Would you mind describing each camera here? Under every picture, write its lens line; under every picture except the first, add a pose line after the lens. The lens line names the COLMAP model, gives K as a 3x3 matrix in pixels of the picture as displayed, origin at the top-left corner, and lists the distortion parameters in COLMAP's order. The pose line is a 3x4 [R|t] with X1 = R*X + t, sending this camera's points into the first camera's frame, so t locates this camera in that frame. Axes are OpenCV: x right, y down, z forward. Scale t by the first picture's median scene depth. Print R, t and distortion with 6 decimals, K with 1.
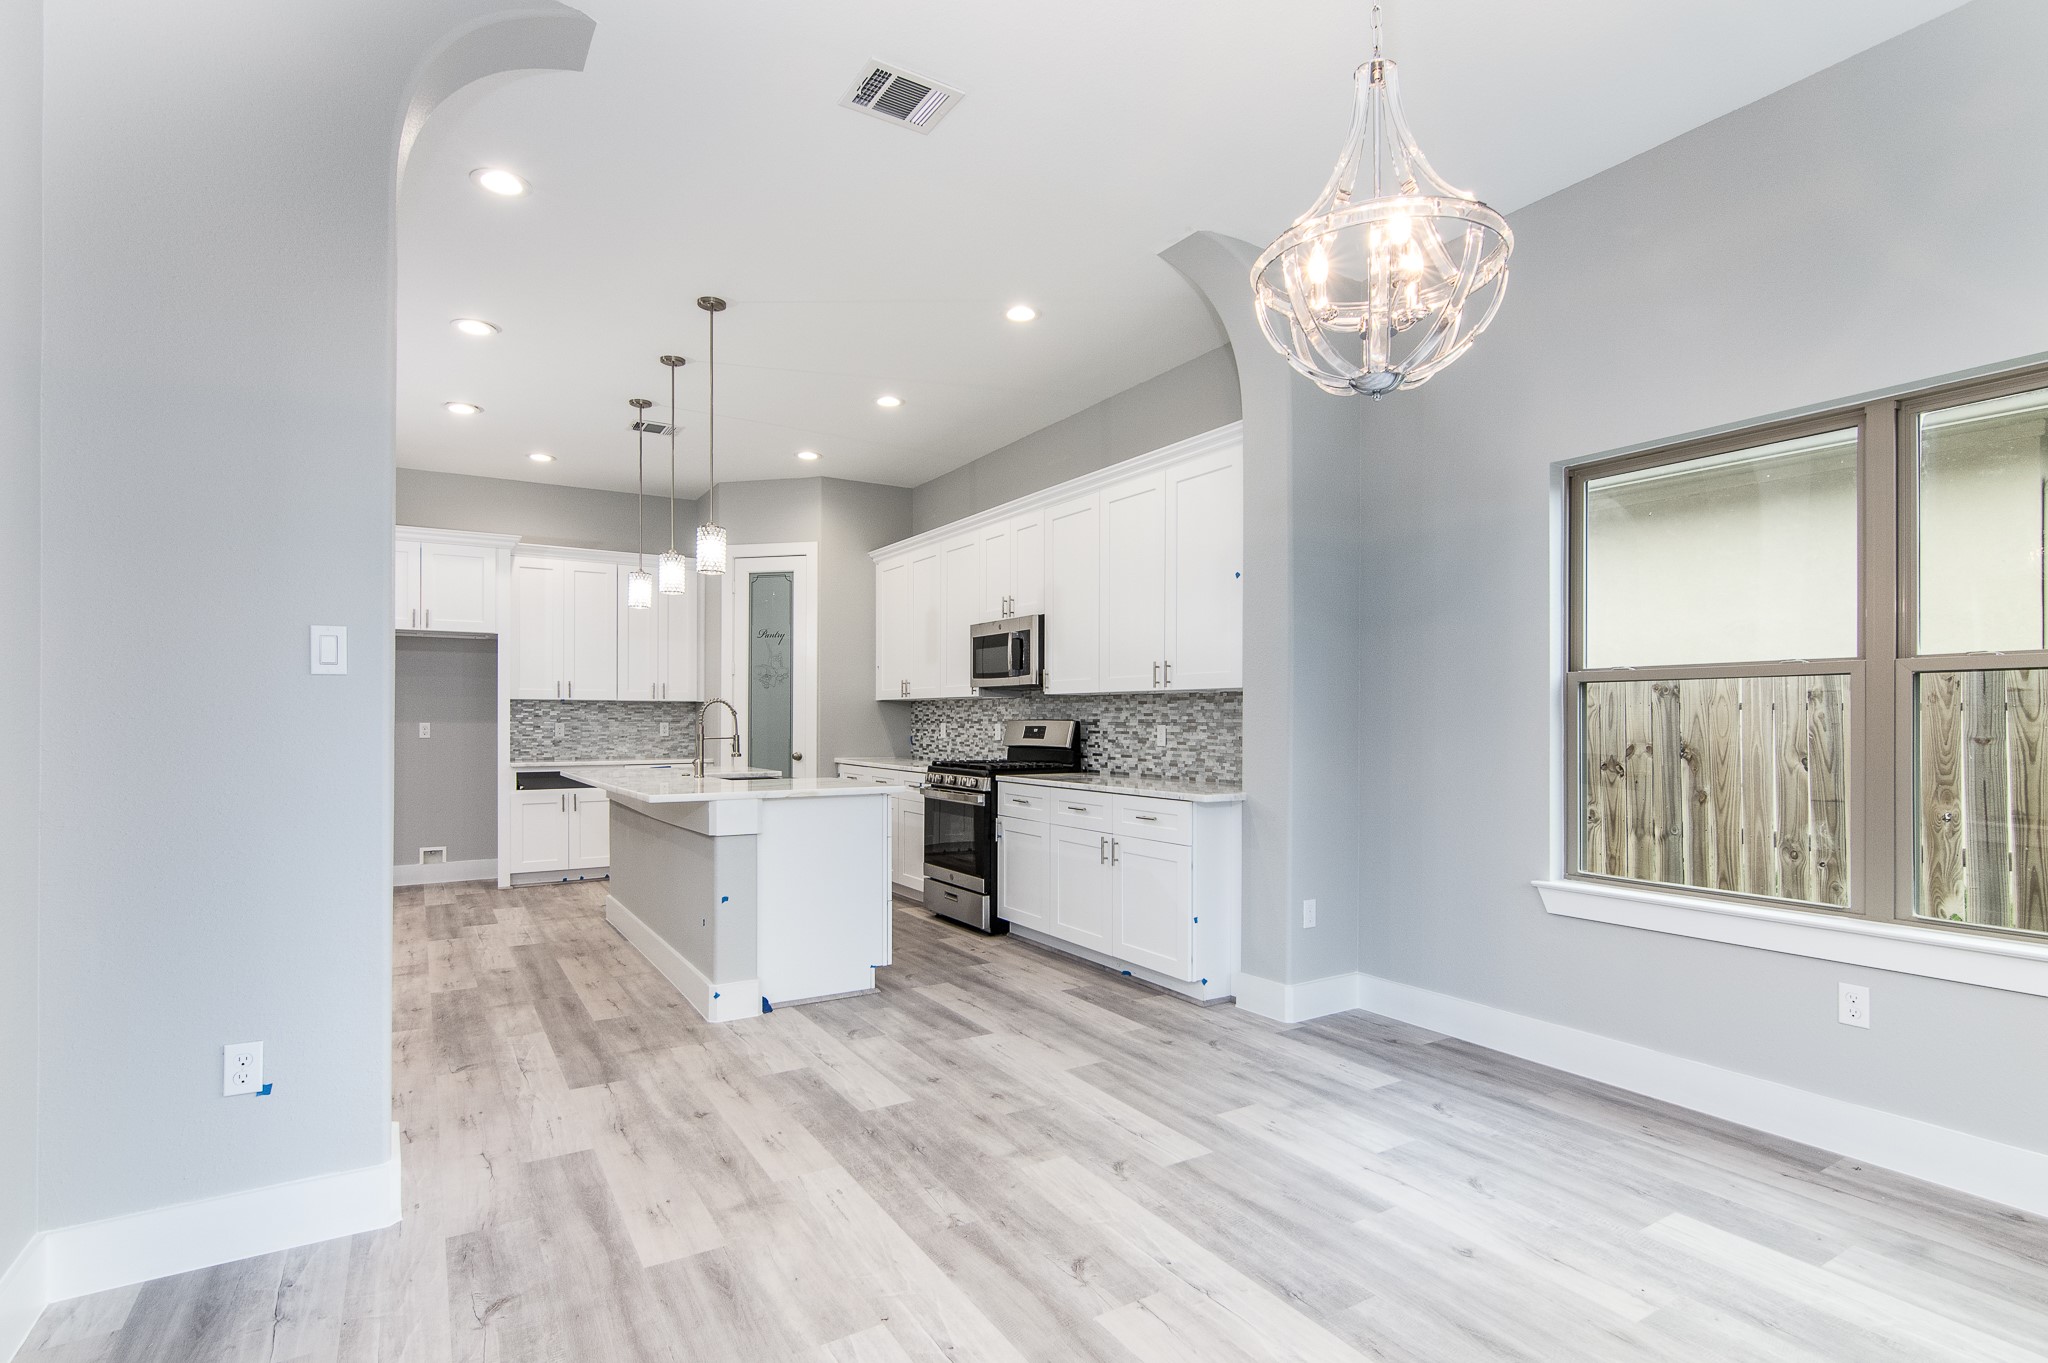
lens RADIAL K [[1011.8, 0, 1023.7], [0, 1011.8, 699.8], [0, 0, 1]] dist [0.000115, -0.000078]
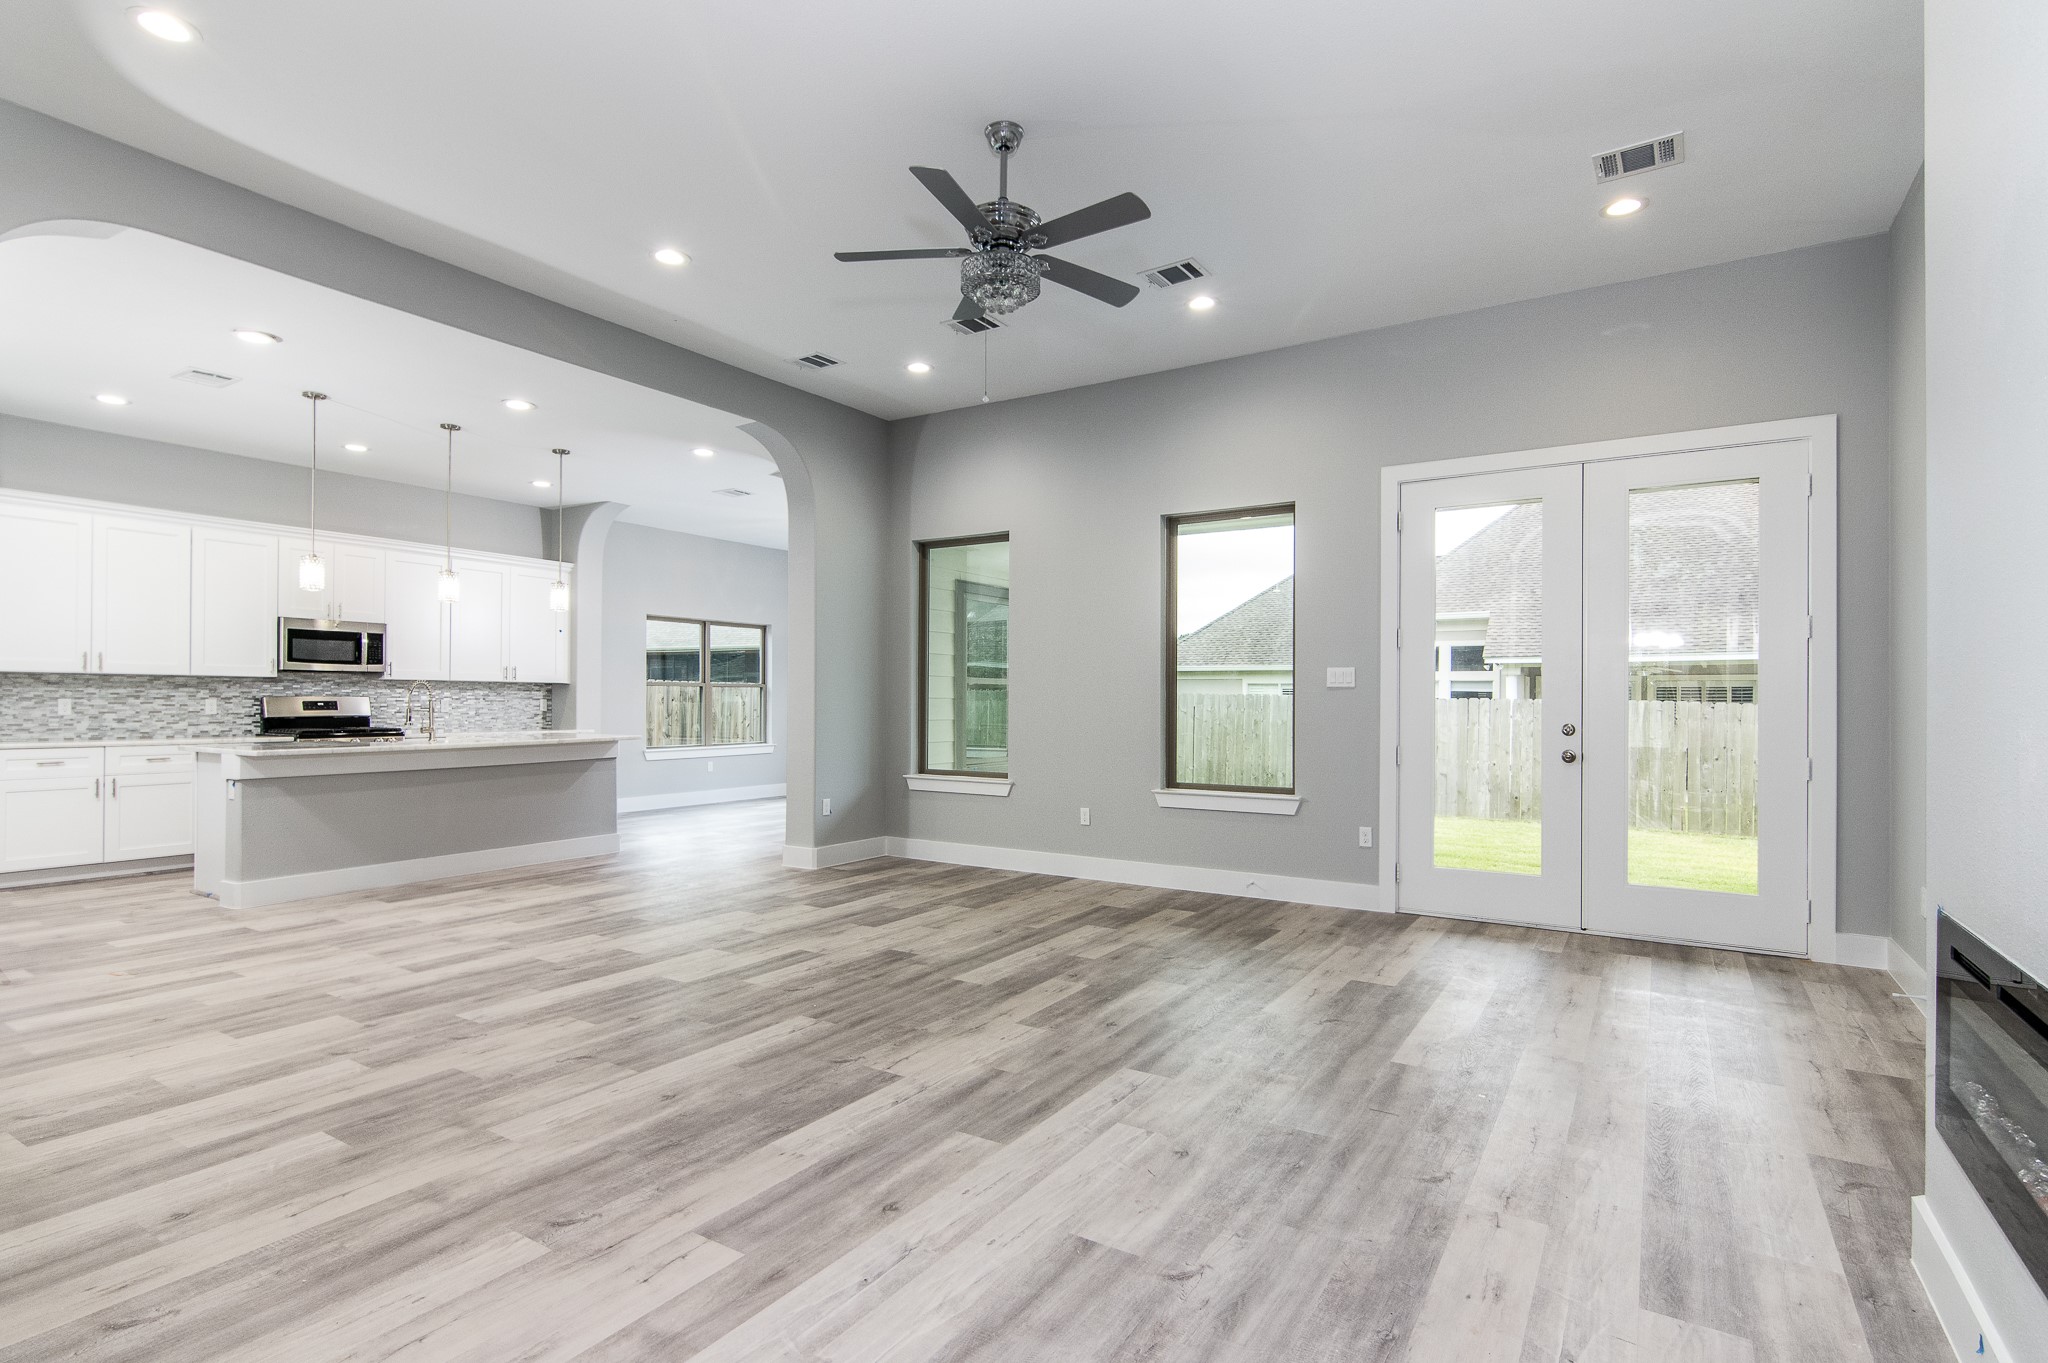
lens RADIAL K [[998.2, 0, 1024.0], [0, 998.2, 681.5], [0, 0, 1]] dist [-0.003107, -0.000068]
pose [[-0.440162, 0.013895, 0.897811, -1.755359], [-0.020735, 0.999456, -0.025634, 0.016872], [-0.897679, -0.029899, -0.439634, 0.847301]]
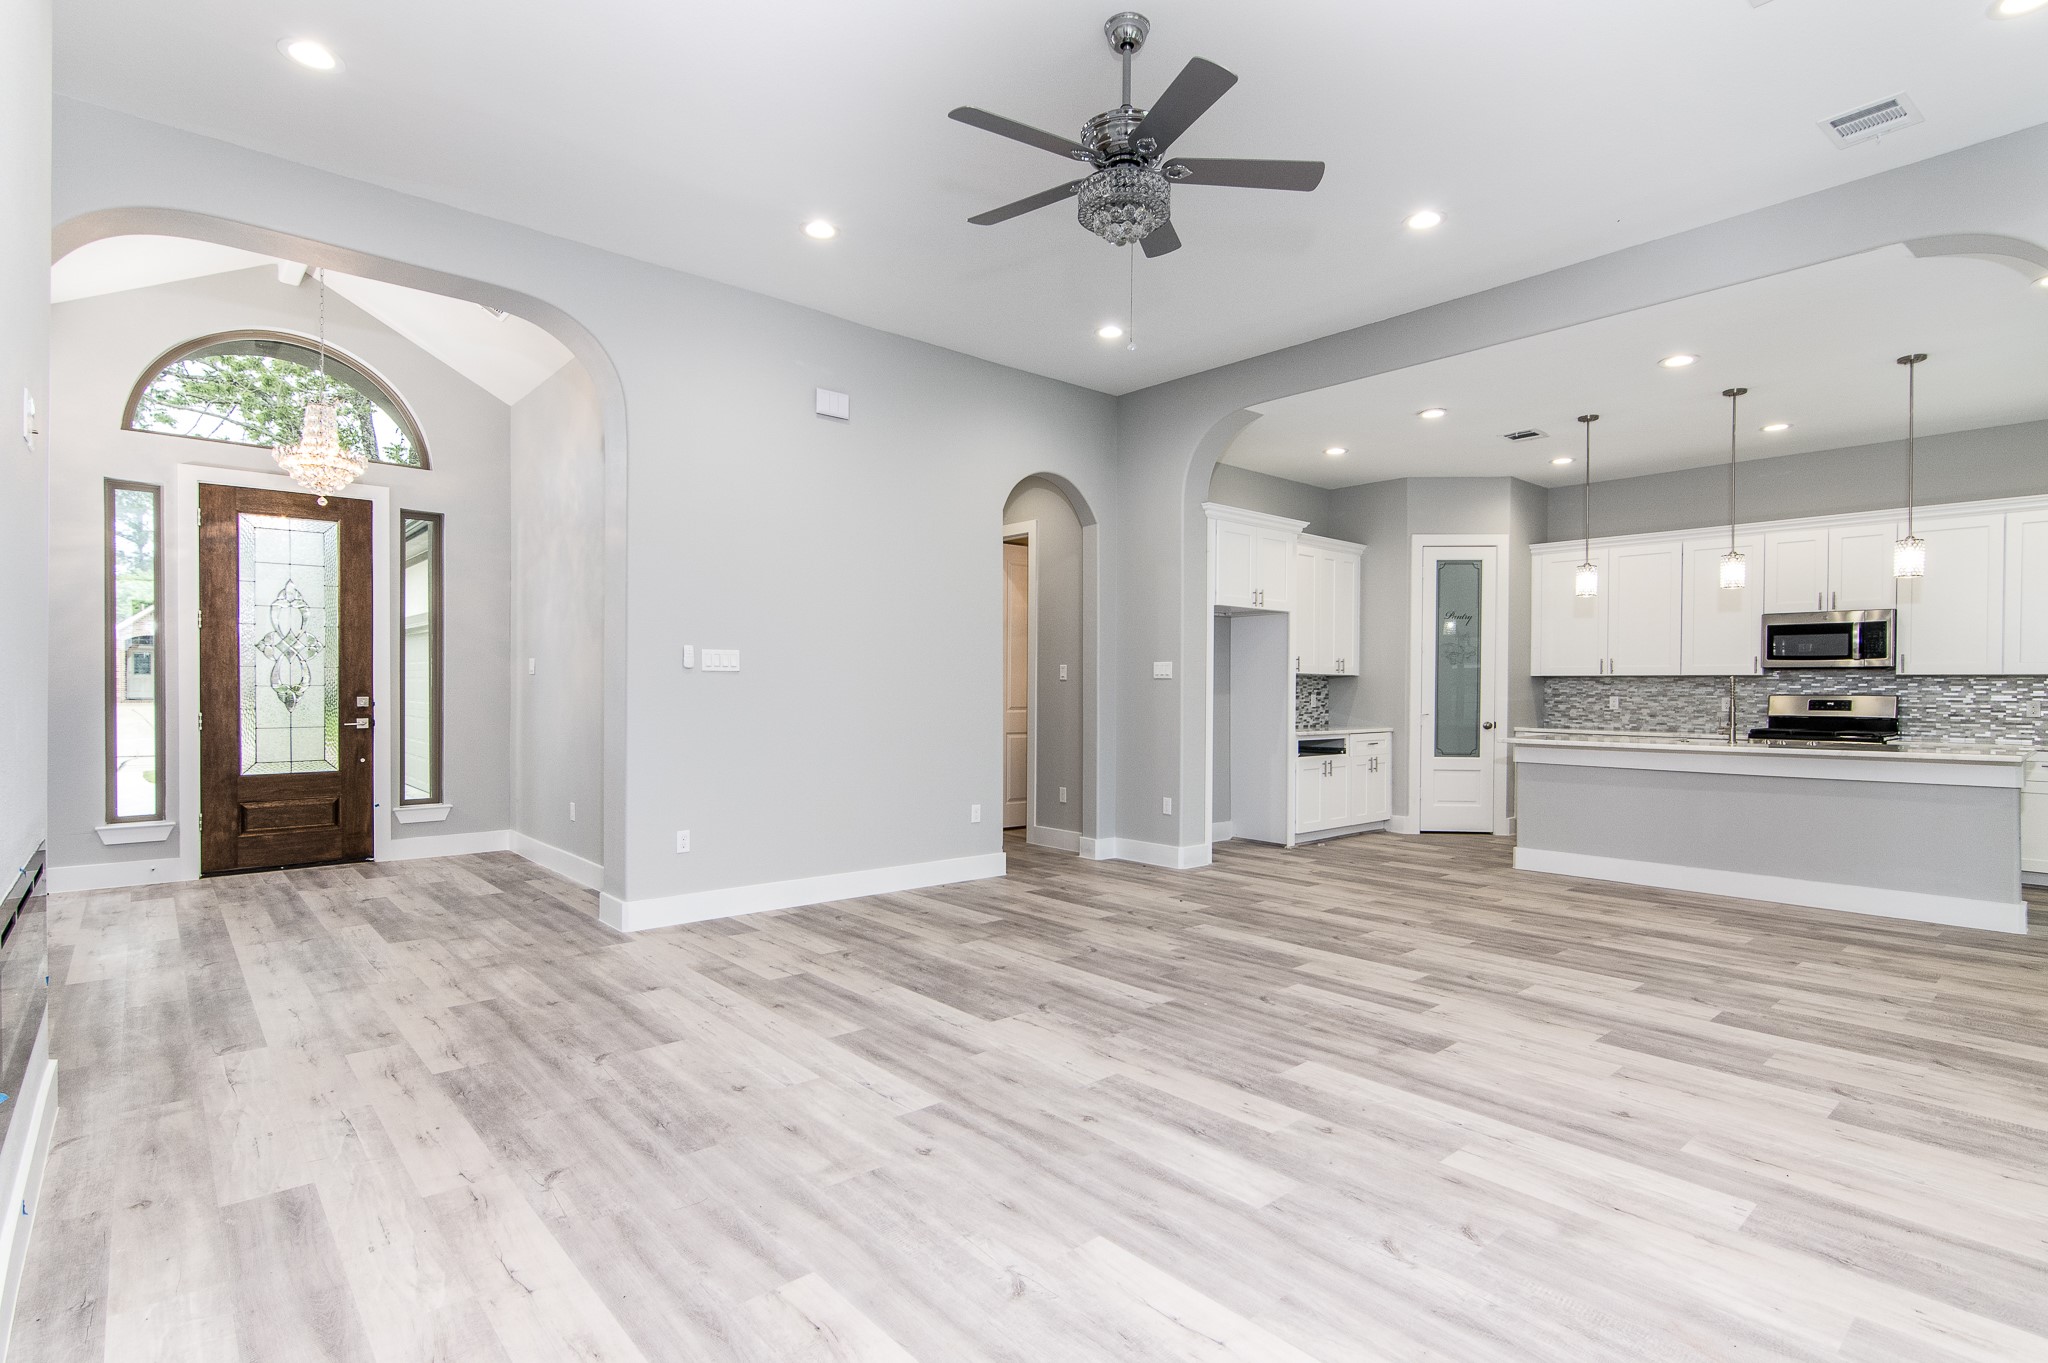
lens RADIAL K [[988.4, 0, 1025.5], [0, 988.4, 721.8], [0, 0, 1]] dist [-0.001074, 0.000675]
pose [[0.983212, -0.001071, 0.182462, -1.302070], [-0.008313, 0.998681, 0.050658, 0.000084], [-0.182275, -0.051324, 0.981907, 0.015535]]
